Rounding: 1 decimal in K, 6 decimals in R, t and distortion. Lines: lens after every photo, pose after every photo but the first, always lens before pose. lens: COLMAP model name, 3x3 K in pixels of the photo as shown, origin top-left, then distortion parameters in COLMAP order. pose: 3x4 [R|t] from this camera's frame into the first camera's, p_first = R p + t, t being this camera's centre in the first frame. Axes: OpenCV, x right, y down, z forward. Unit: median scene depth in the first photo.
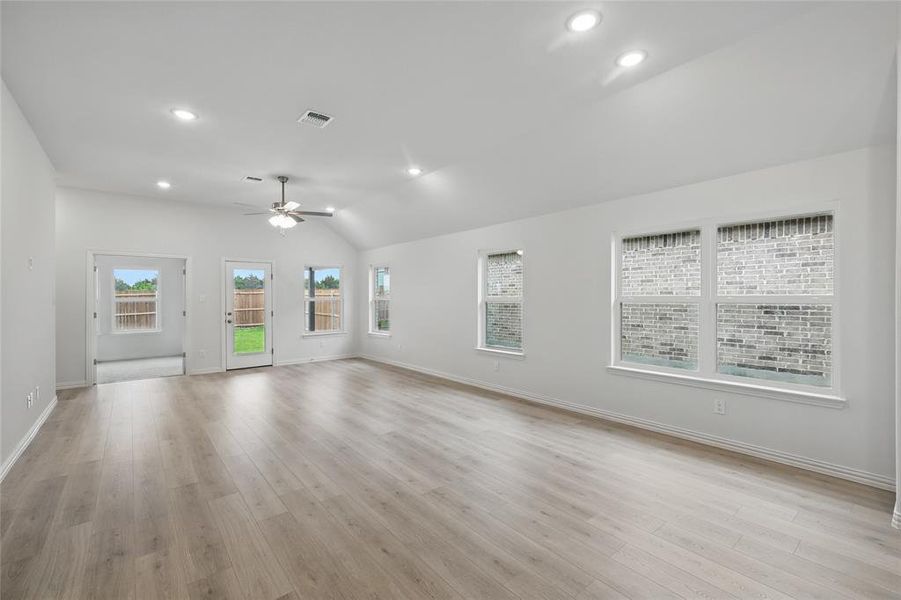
lens RADIAL K [[394.3, 0, 451.8], [0, 394.3, 297.5], [0, 0, 1]] dist [0.001814, 0.000316]
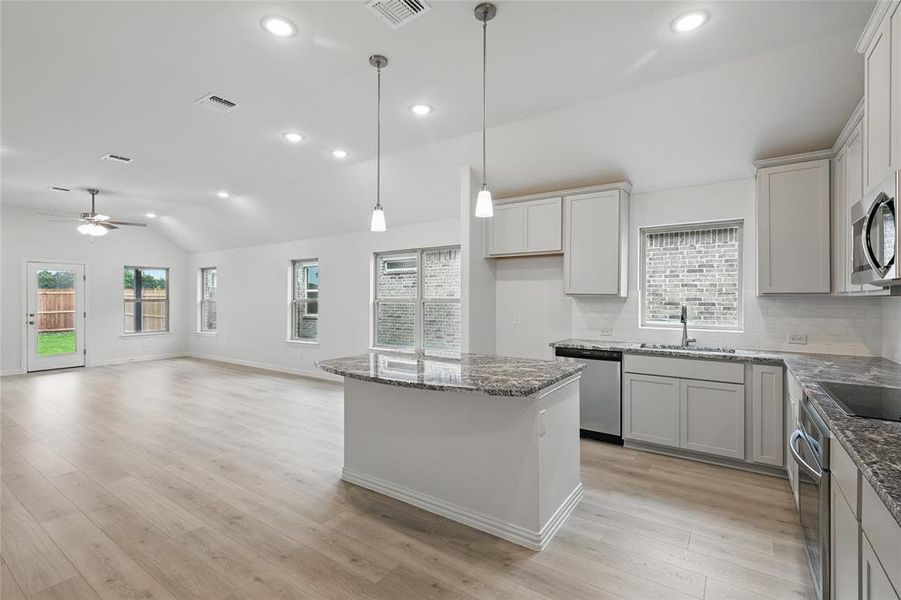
lens RADIAL K [[411.3, 0, 451.2], [0, 411.3, 296.9], [0, 0, 1]] dist [0.003482, -0.000088]
pose [[0.960742, 0.002025, 0.277437, 0.170641], [-0.000641, 0.999987, -0.005078, 0.000112], [-0.277444, 0.004701, 0.960730, -0.305770]]
